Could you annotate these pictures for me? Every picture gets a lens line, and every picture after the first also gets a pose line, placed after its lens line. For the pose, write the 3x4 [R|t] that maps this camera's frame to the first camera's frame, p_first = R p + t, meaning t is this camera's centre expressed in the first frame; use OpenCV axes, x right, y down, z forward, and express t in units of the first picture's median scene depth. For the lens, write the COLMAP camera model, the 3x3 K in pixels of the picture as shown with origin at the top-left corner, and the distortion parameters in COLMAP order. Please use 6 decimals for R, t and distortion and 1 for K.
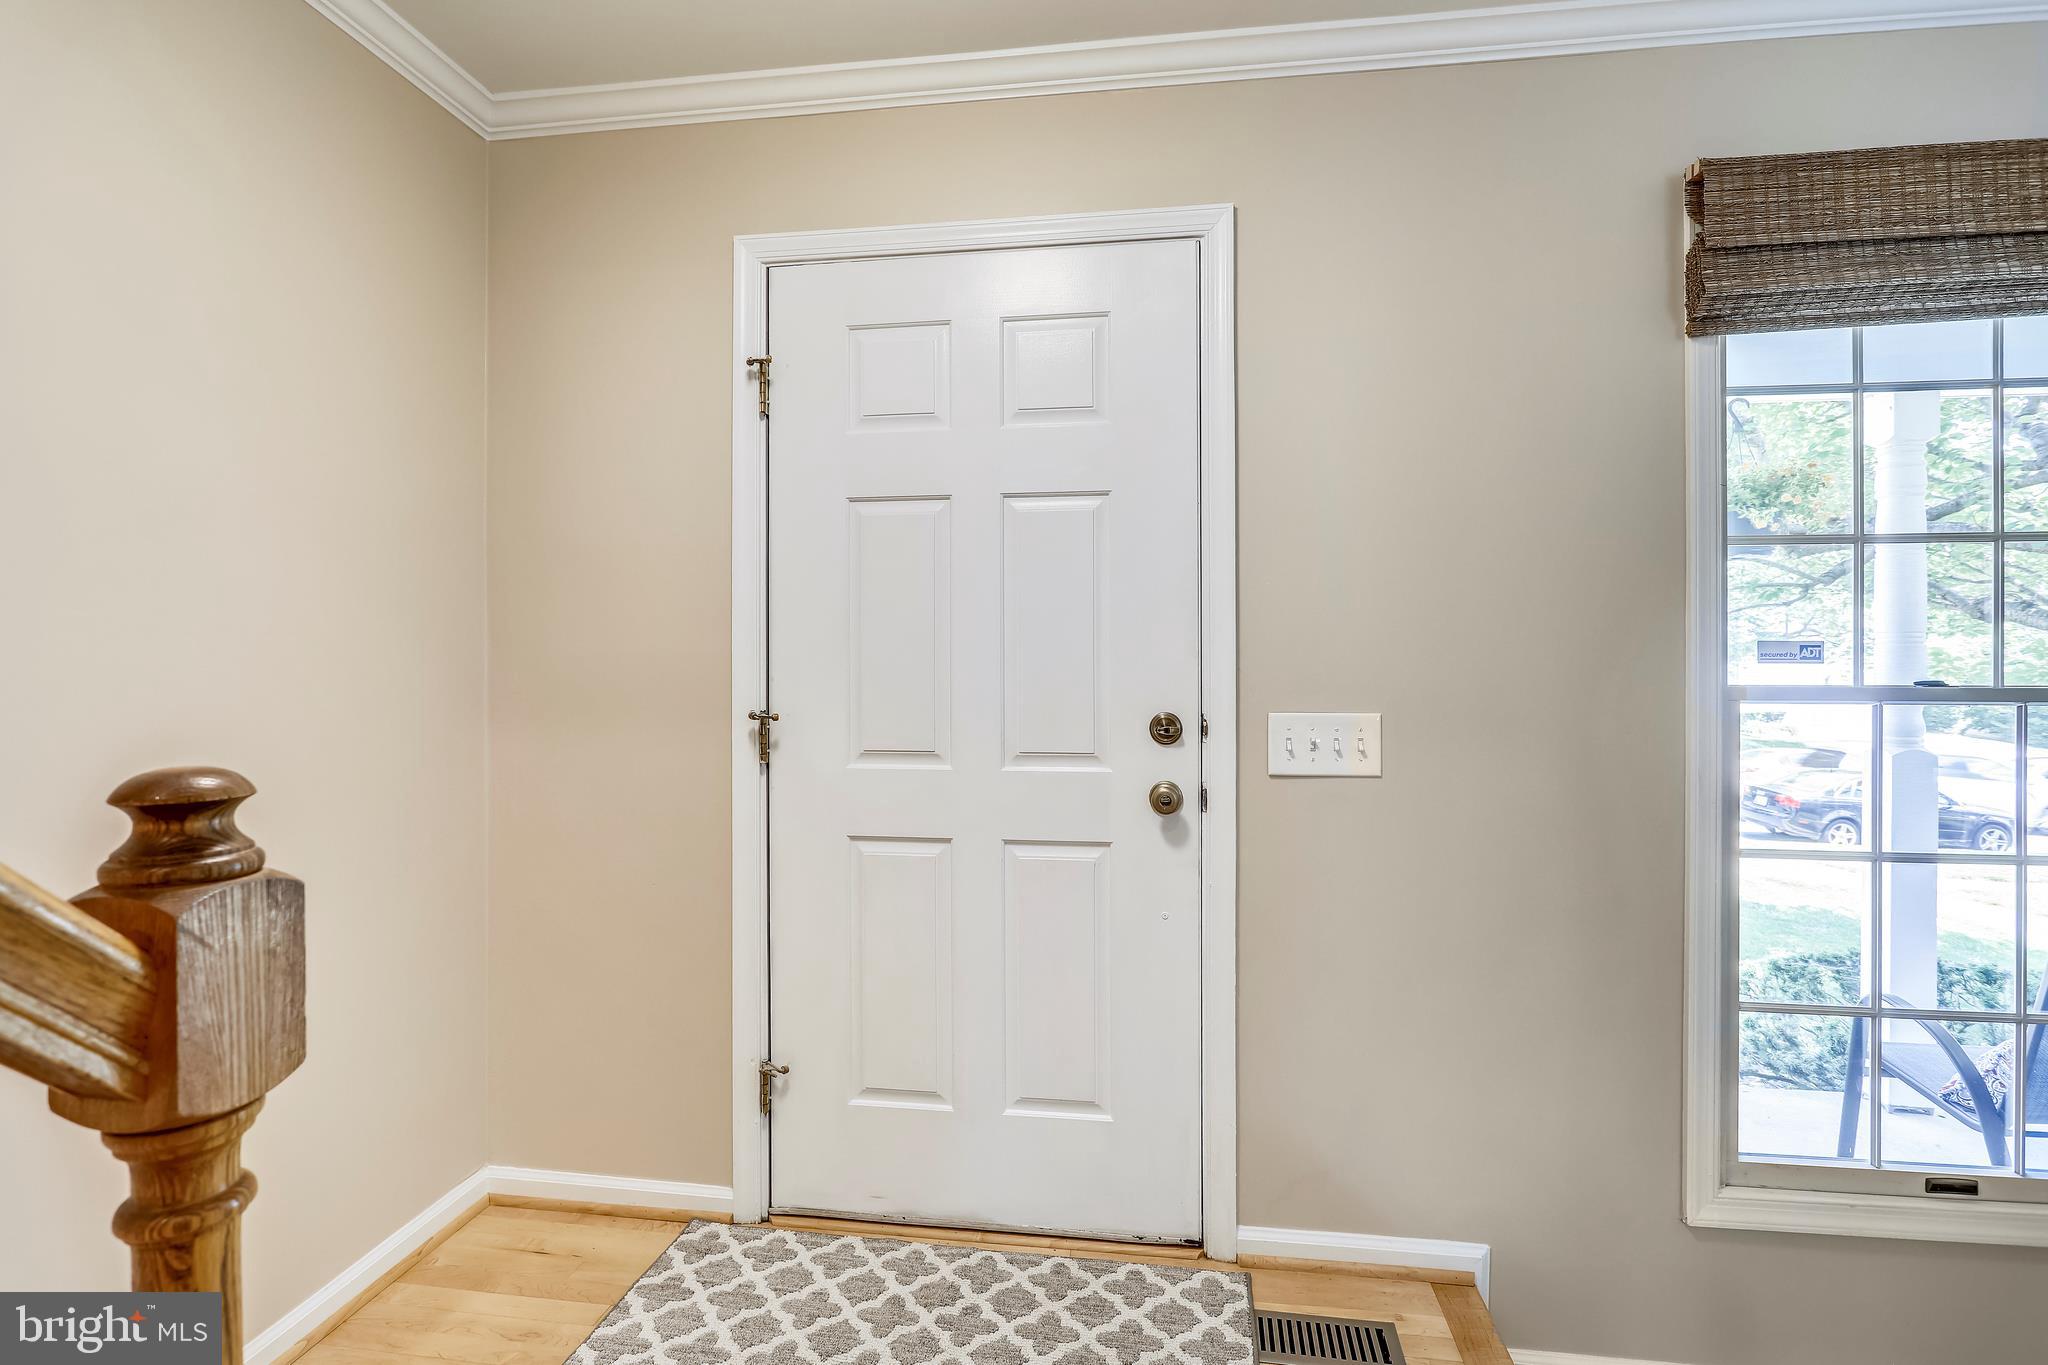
lens RADIAL K [[963.0, 0, 1024.0], [0, 963.0, 682.5], [0, 0, 1]] dist [-0.008873, -0.000593]
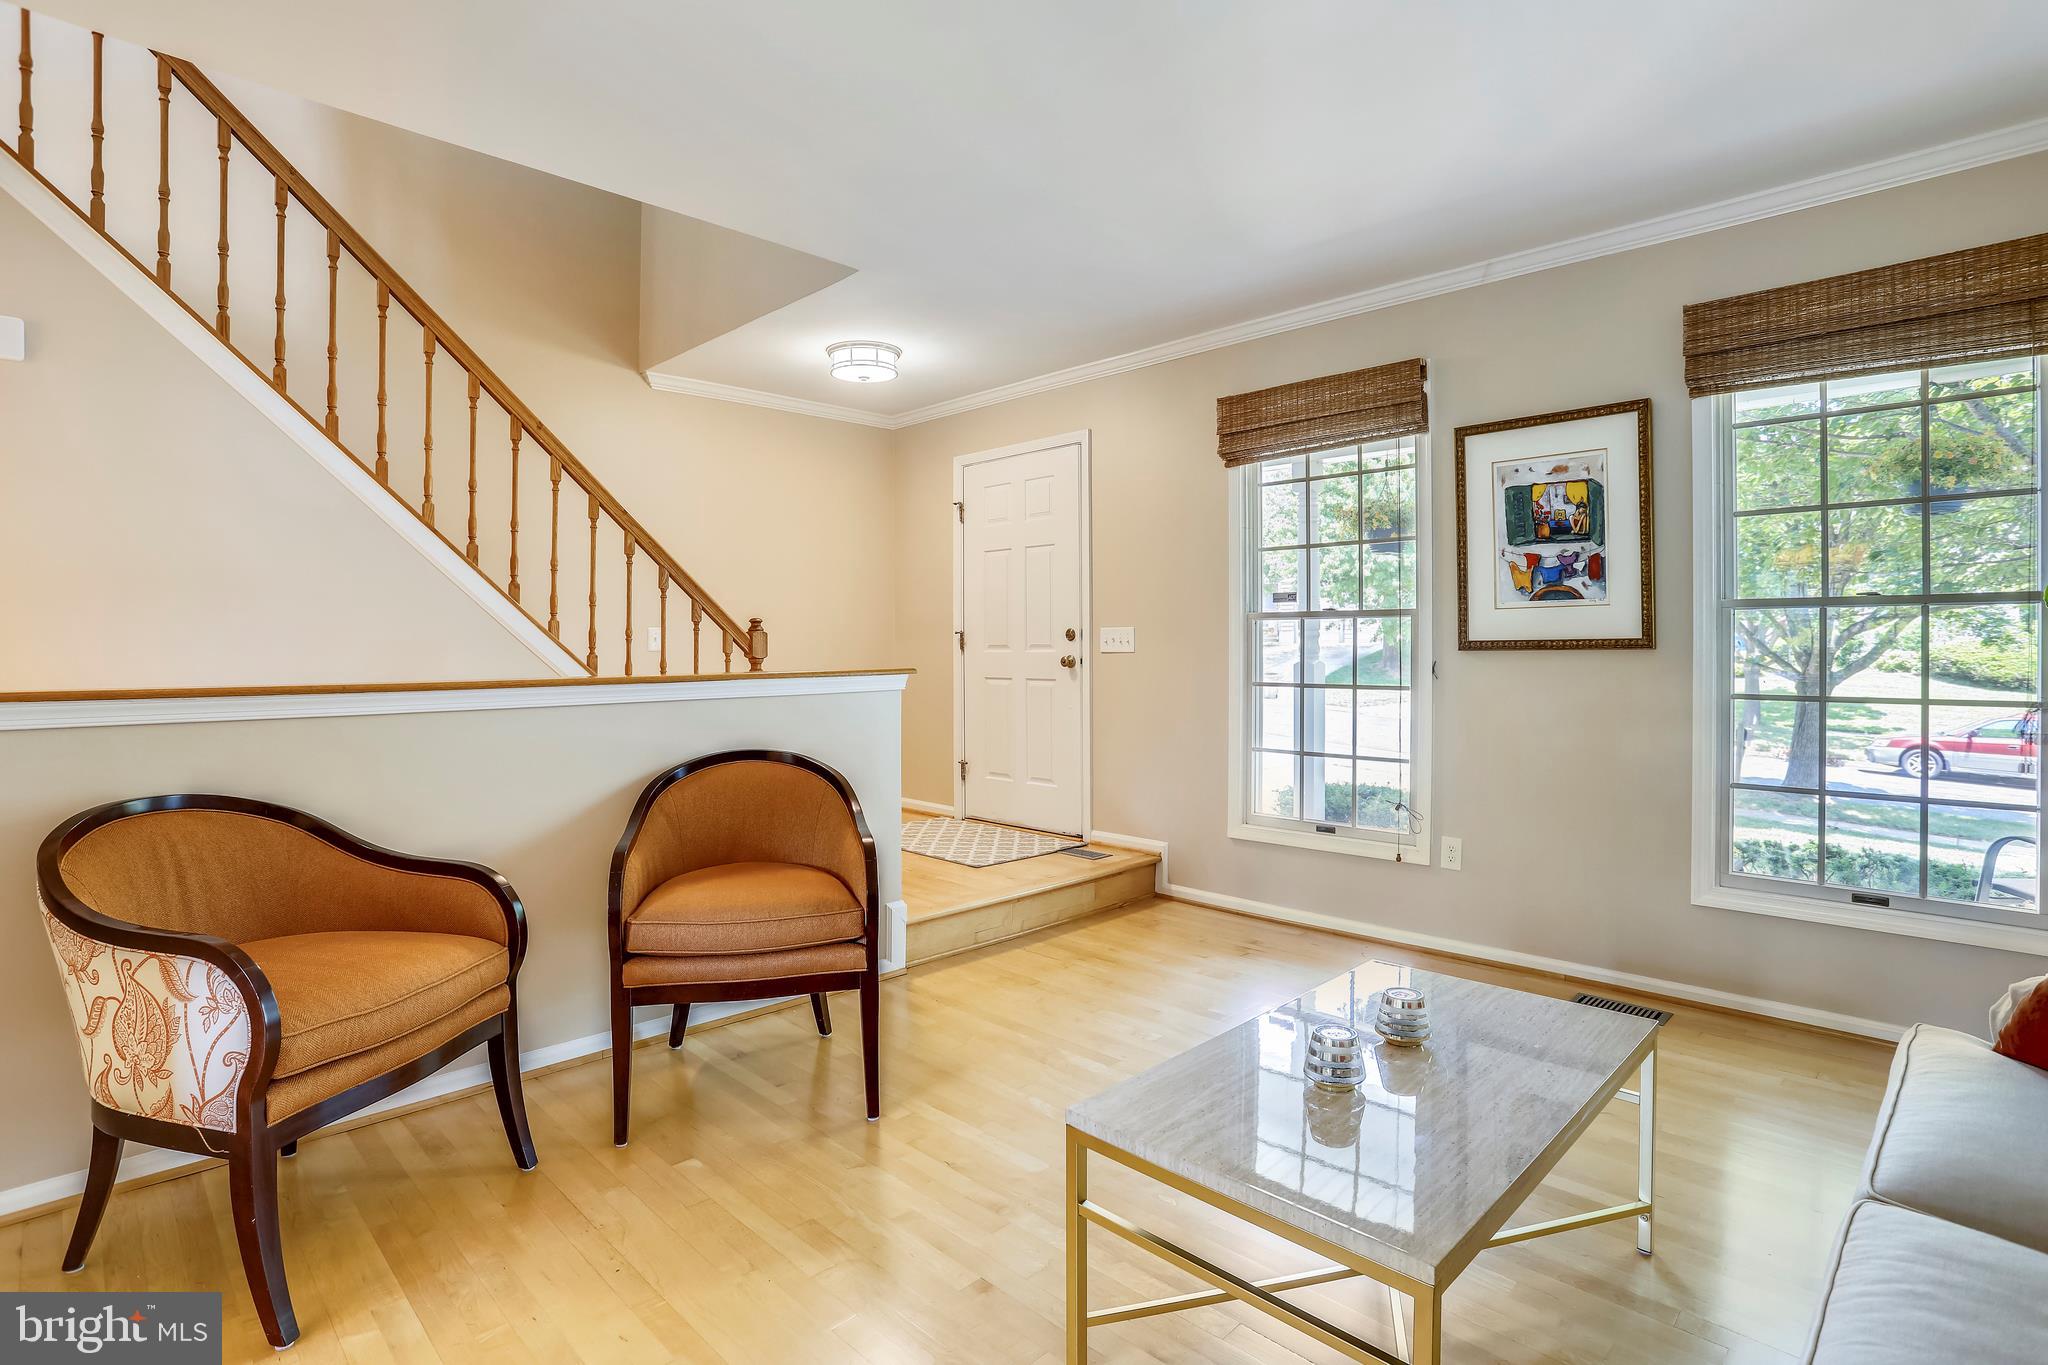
lens RADIAL K [[1014.7, 0, 1024.0], [0, 1014.7, 682.5], [0, 0, 1]] dist [-0.061321, 0.000303]
pose [[0.791024, 0.020290, -0.611449, 1.731039], [-0.008180, 0.999711, 0.022592, 0.117167], [0.611731, -0.012870, 0.790961, -1.237764]]
